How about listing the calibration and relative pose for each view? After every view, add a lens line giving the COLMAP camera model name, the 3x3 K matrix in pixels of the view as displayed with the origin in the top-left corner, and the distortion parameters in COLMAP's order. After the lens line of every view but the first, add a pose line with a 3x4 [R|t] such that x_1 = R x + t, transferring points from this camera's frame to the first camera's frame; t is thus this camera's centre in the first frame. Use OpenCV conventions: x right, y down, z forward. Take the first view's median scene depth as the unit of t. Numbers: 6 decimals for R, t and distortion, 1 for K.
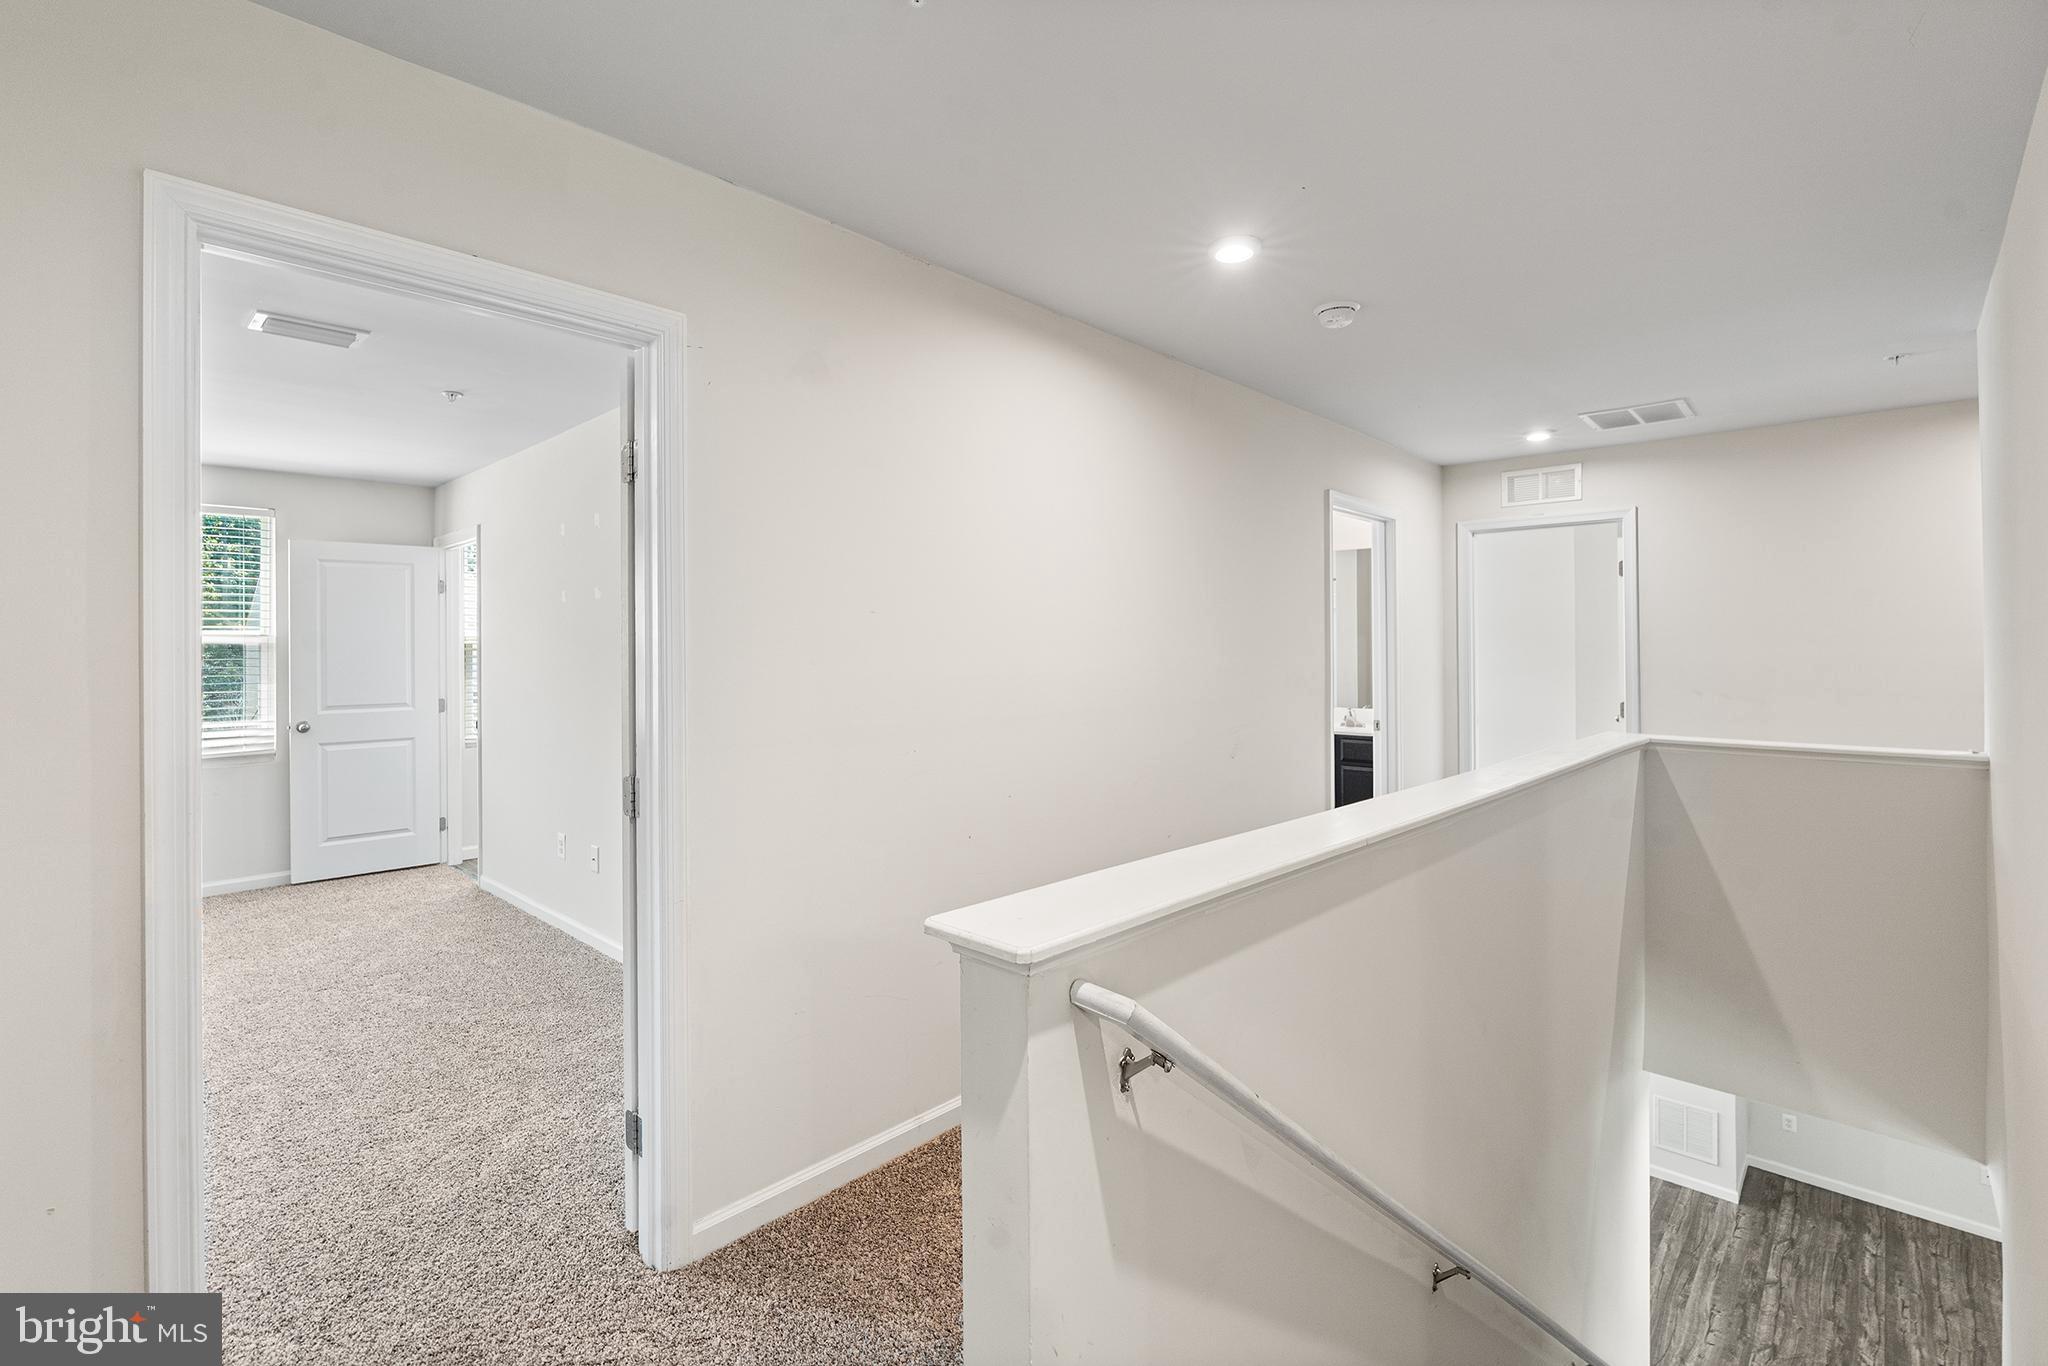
lens RADIAL K [[925.8, 0, 1023.7], [0, 925.8, 641.9], [0, 0, 1]] dist [-0.000920, 0.000190]
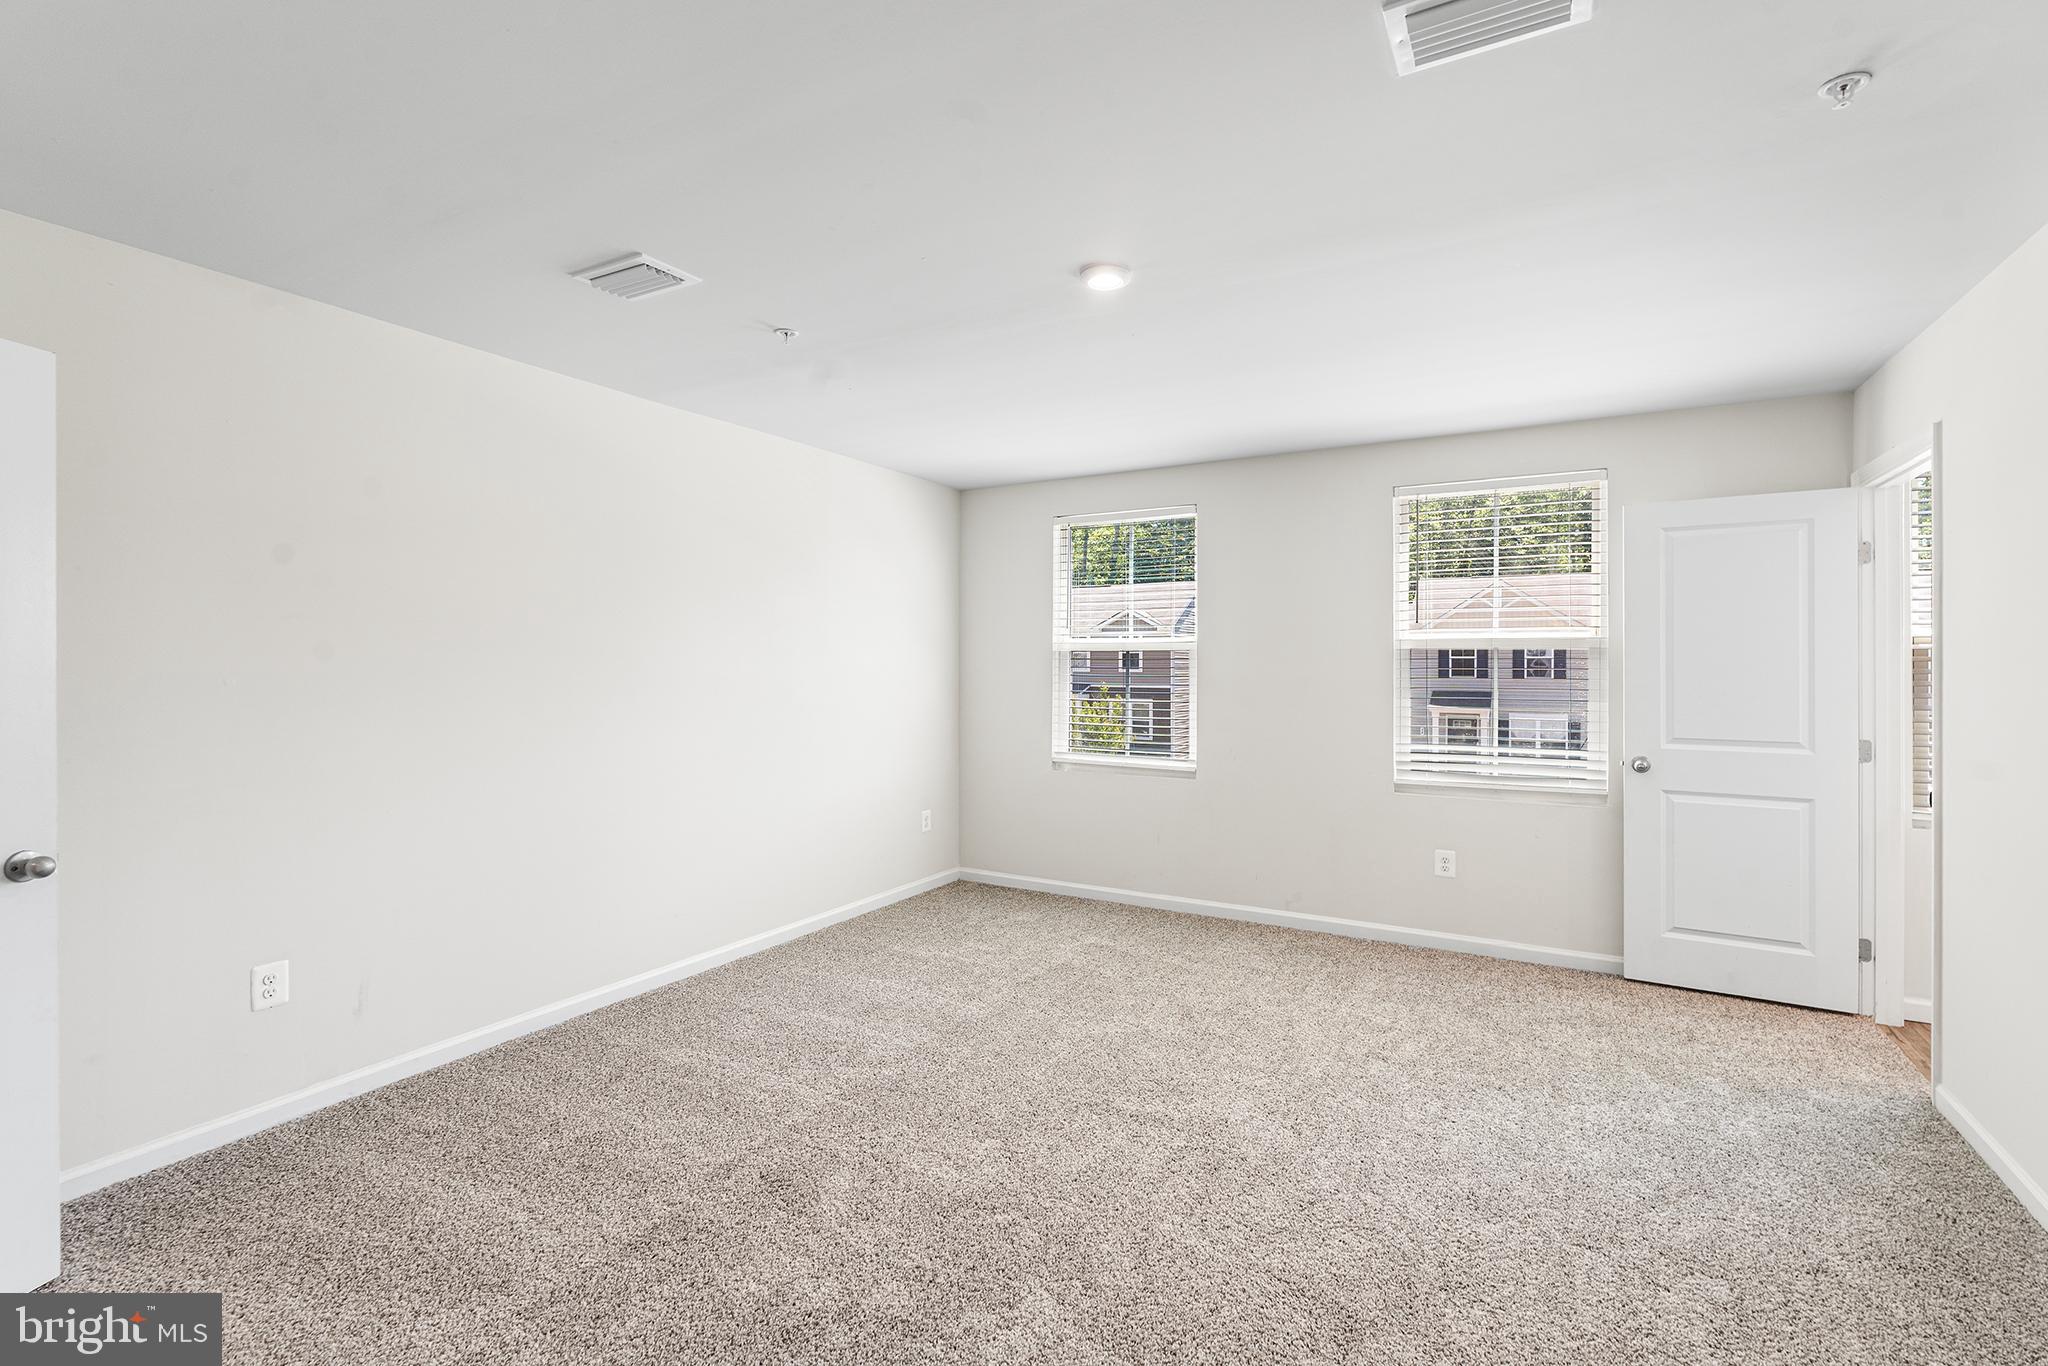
lens RADIAL K [[915.6, 0, 1023.7], [0, 915.6, 659.5], [0, 0, 1]] dist [-0.002147, -0.000493]
pose [[0.237061, 0.005567, -0.971479, -0.203767], [-0.003588, 0.999982, 0.004855, 0.009020], [0.971488, 0.002335, 0.237077, 0.366466]]
